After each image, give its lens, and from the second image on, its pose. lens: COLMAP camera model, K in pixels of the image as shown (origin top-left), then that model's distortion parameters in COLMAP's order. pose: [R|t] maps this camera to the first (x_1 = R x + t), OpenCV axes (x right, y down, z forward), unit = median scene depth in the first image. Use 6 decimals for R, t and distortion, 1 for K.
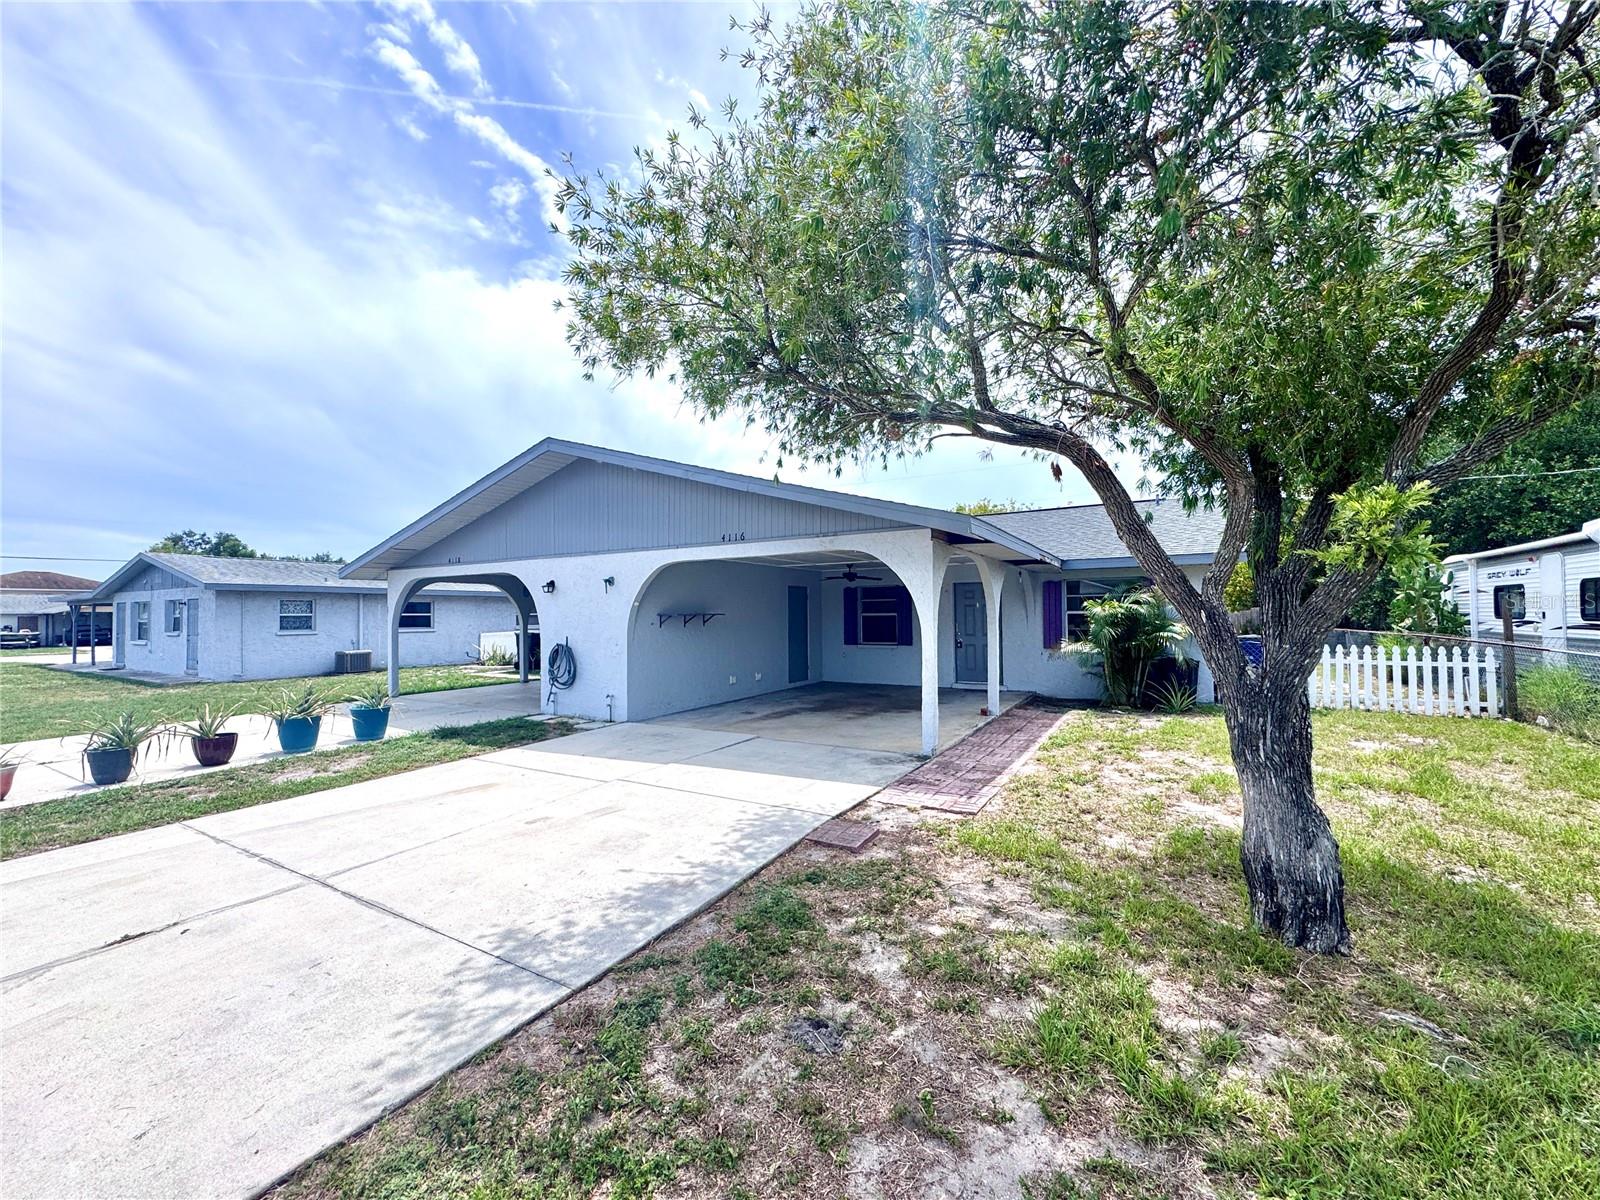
lens RADIAL K [[641.7, 0, 797.9], [0, 641.7, 600.5], [0, 0, 1]] dist [-0.002535, -0.000064]
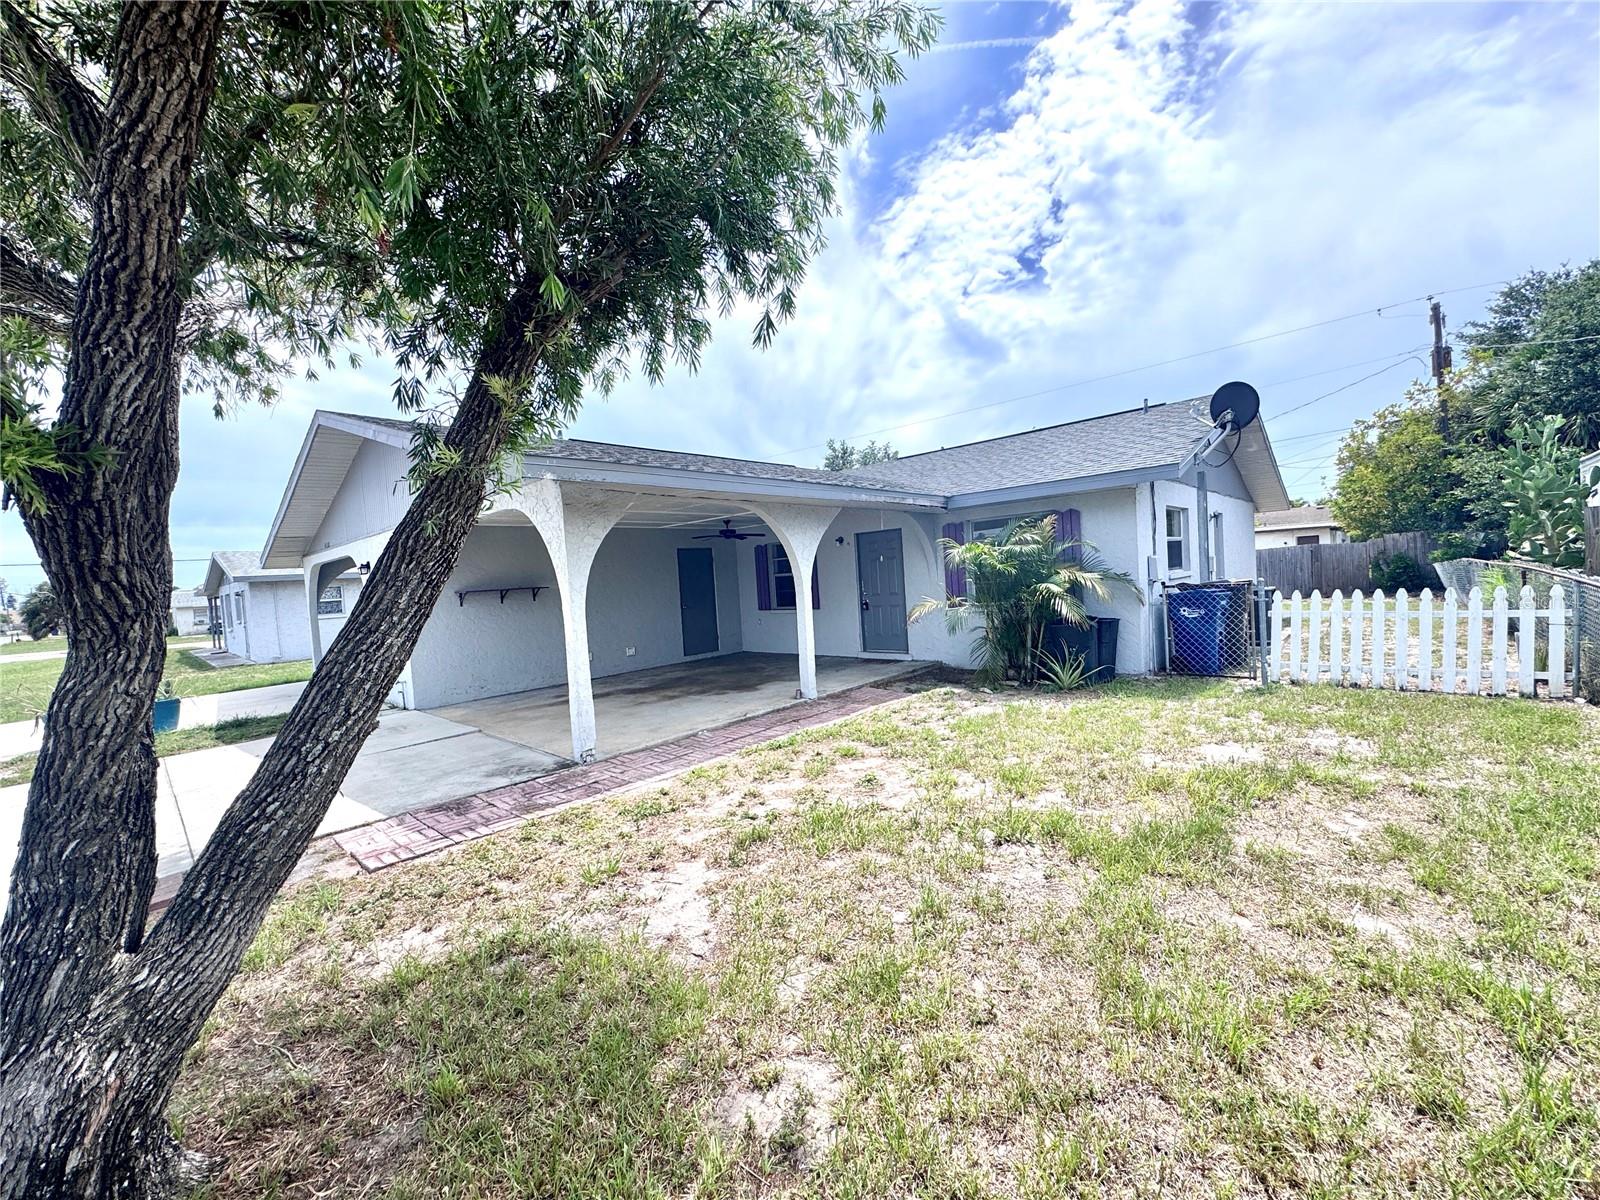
lens RADIAL K [[641.7, 0, 797.9], [0, 641.7, 600.5], [0, 0, 1]] dist [-0.002535, -0.000064]
pose [[0.975569, -0.042296, -0.215583, 0.455325], [0.056233, 0.996677, 0.058928, 0.008362], [0.212374, -0.069611, 0.974706, 0.211701]]
